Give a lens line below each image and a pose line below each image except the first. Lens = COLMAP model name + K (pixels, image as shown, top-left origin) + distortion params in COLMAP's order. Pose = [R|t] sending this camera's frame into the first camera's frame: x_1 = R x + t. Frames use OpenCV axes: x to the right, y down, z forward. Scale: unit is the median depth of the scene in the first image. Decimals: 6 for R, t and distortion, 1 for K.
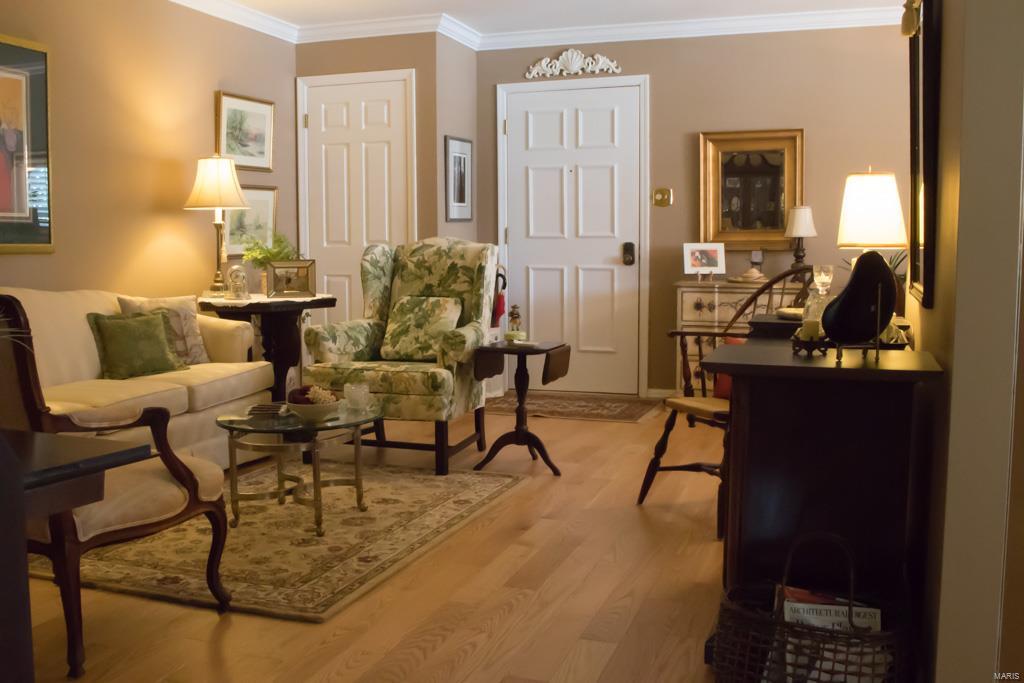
lens RADIAL K [[1020.6, 0, 504.6], [0, 1020.6, 348.4], [0, 0, 1]] dist [-0.110832, 0.000000]
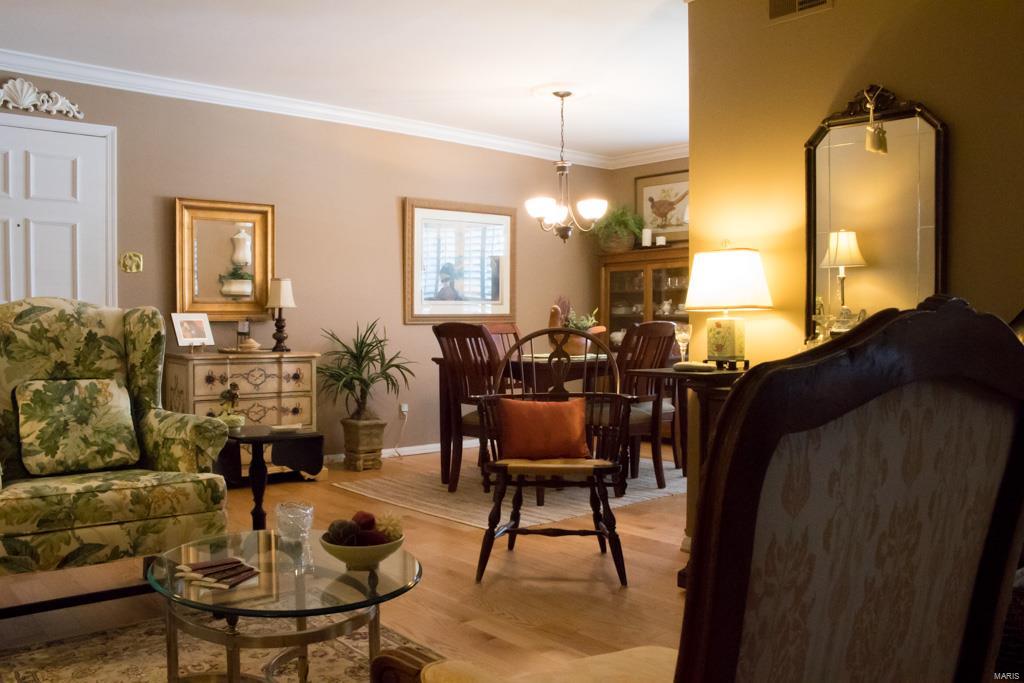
lens RADIAL K [[855.1, 0, 502.2], [0, 855.1, 342.6], [0, 0, 1]] dist [-0.152682, 0.128065]
pose [[0.502802, -0.013838, 0.864291, -0.433986], [0.086833, 0.995623, -0.034575, -0.031207], [-0.860029, 0.092433, 0.501803, 0.465469]]
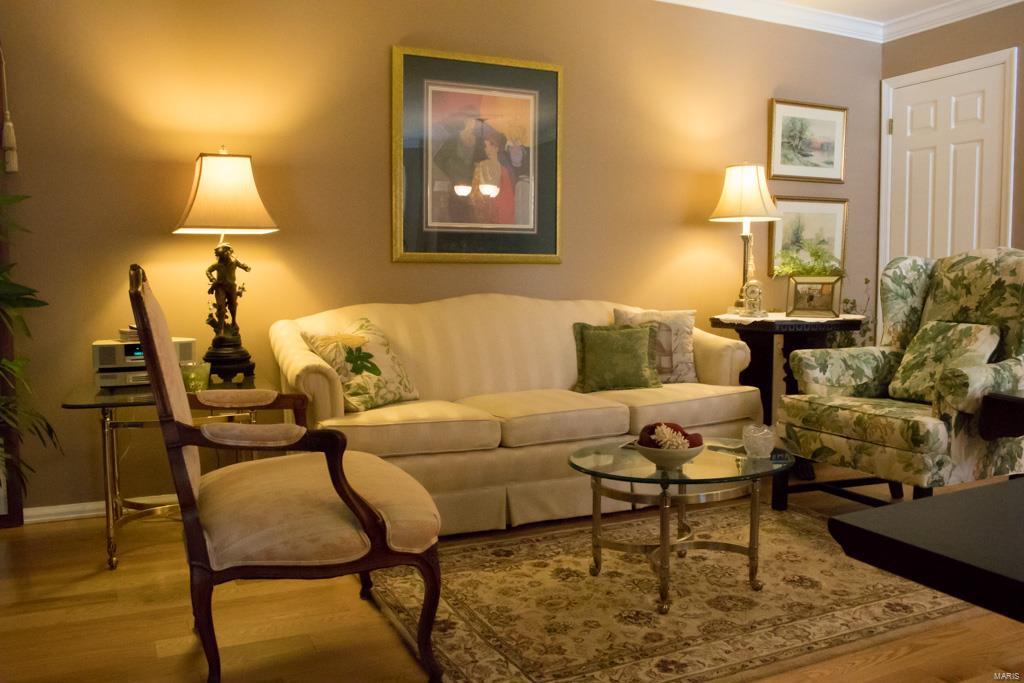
lens RADIAL K [[855.1, 0, 509.8], [0, 855.1, 351.1], [0, 0, 1]] dist [-0.152682, 0.128065]
pose [[0.707345, 0.063273, -0.704031, 0.132136], [-0.071685, 0.997272, 0.017606, -0.015844], [0.703224, 0.038015, 0.709951, 0.319639]]
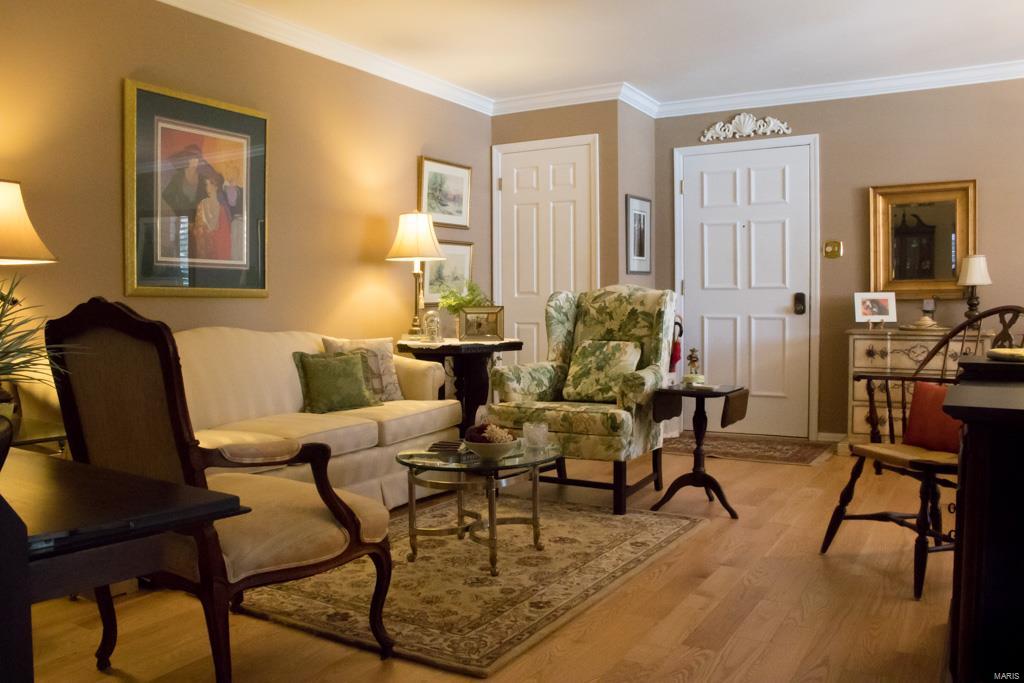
lens RADIAL K [[855.1, 0, 510.6], [0, 855.1, 345.0], [0, 0, 1]] dist [-0.152682, 0.128065]
pose [[0.981500, 0.006563, -0.191350, -0.006762], [-0.017281, 0.998370, -0.054396, 0.003128], [0.190681, 0.056696, 0.980013, 0.128245]]
